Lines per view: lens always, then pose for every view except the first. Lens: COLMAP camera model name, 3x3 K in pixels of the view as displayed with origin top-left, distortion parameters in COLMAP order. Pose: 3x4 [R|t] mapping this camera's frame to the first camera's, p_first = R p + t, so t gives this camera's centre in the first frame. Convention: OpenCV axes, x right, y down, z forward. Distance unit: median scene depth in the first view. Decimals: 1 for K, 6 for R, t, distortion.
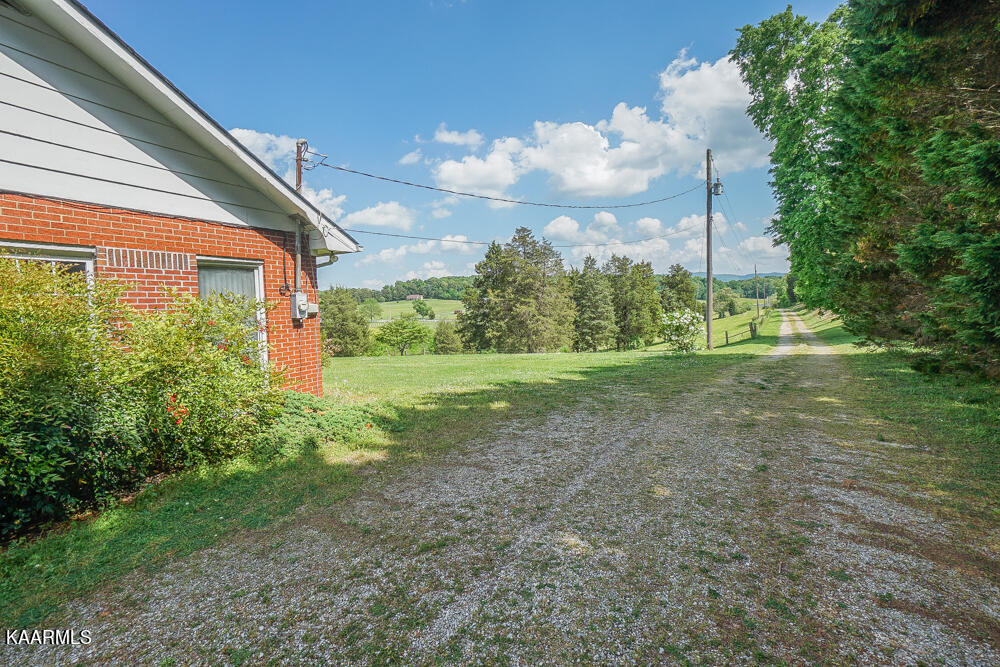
lens RADIAL K [[440.4, 0, 489.7], [0, 440.4, 333.7], [0, 0, 1]] dist [-0.067879, 0.026105]
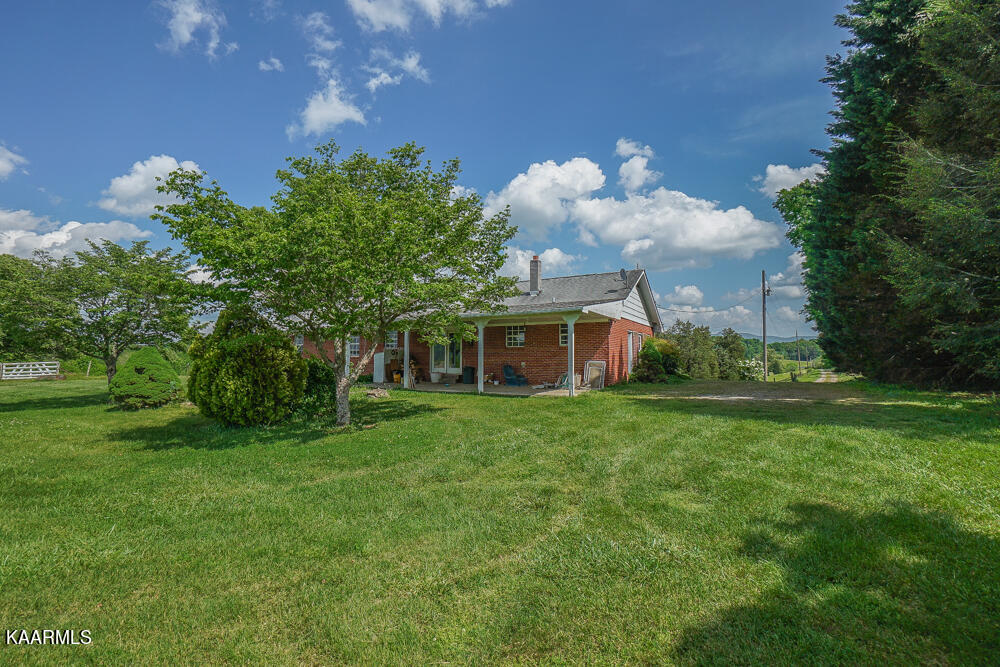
lens RADIAL K [[440.4, 0, 489.7], [0, 440.4, 333.7], [0, 0, 1]] dist [-0.067879, 0.026105]
pose [[0.996220, 0.036571, -0.078795, -0.162529], [-0.045720, 0.992006, -0.117621, 0.032721], [0.073863, 0.120779, 0.989928, -0.282143]]
